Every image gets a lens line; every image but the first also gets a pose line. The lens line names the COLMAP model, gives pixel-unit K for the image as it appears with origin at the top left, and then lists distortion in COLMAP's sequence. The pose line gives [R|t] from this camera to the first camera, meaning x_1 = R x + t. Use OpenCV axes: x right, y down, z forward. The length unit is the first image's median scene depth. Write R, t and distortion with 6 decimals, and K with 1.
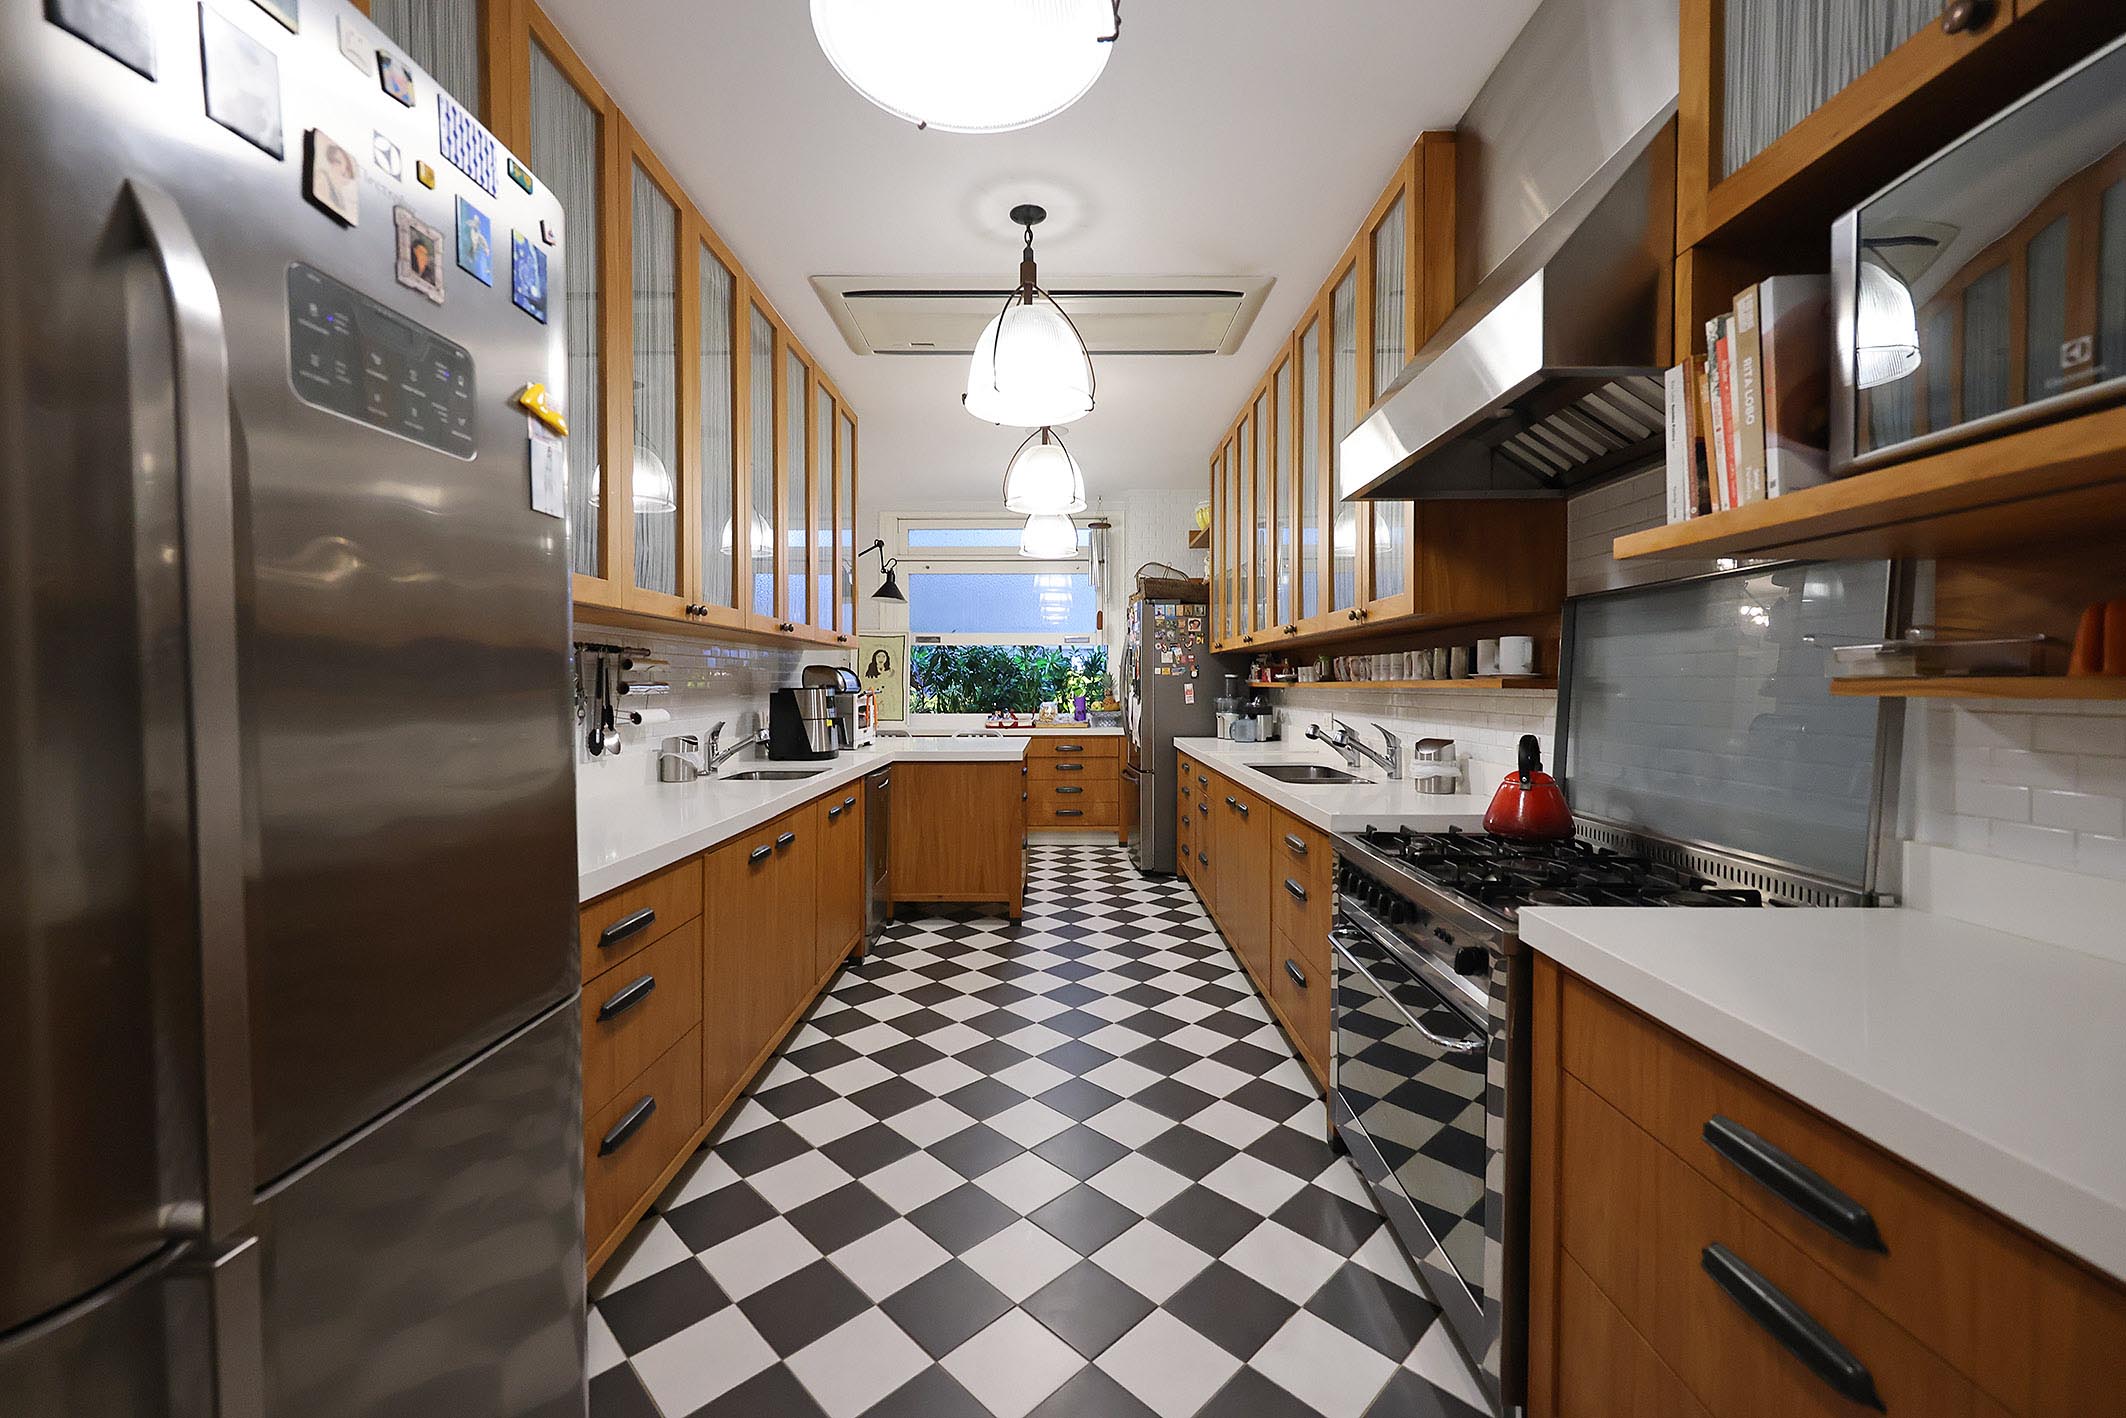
lens RADIAL K [[849.1, 0, 1059.6], [0, 849.1, 696.6], [0, 0, 1]] dist [0.000827, -0.000167]
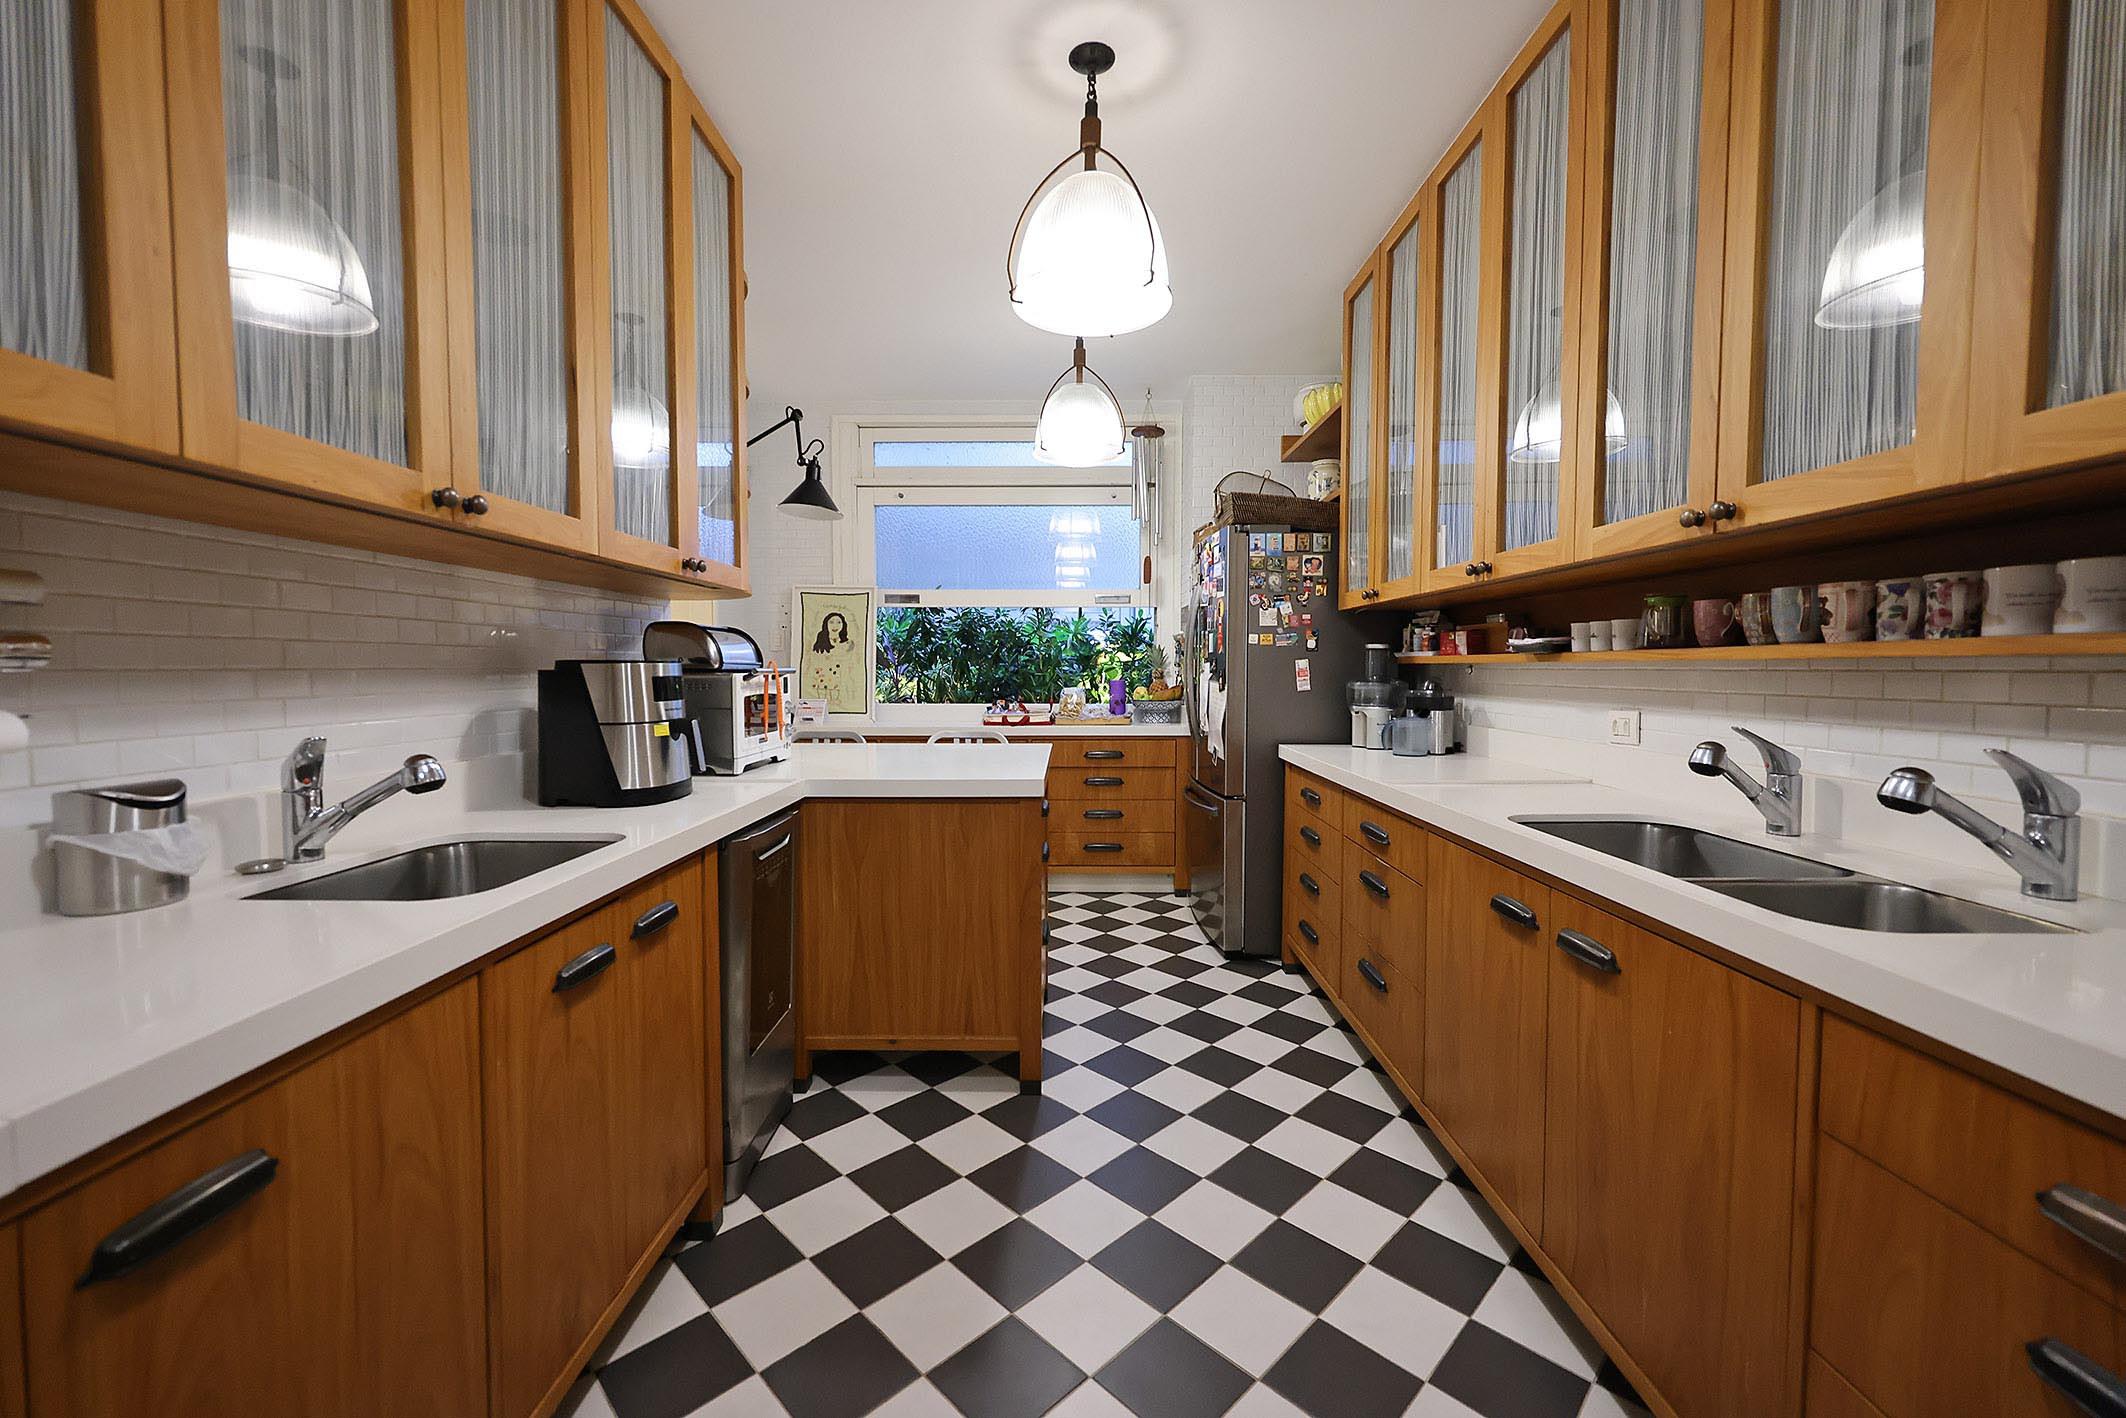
lens RADIAL K [[849.1, 0, 1069.1], [0, 849.1, 701.4], [0, 0, 1]] dist [0.000827, -0.000167]
pose [[0.999990, 0.000814, 0.004288, -0.023969], [-0.000917, 0.999709, 0.024097, 0.001192], [-0.004267, -0.024101, 0.999700, 0.370455]]
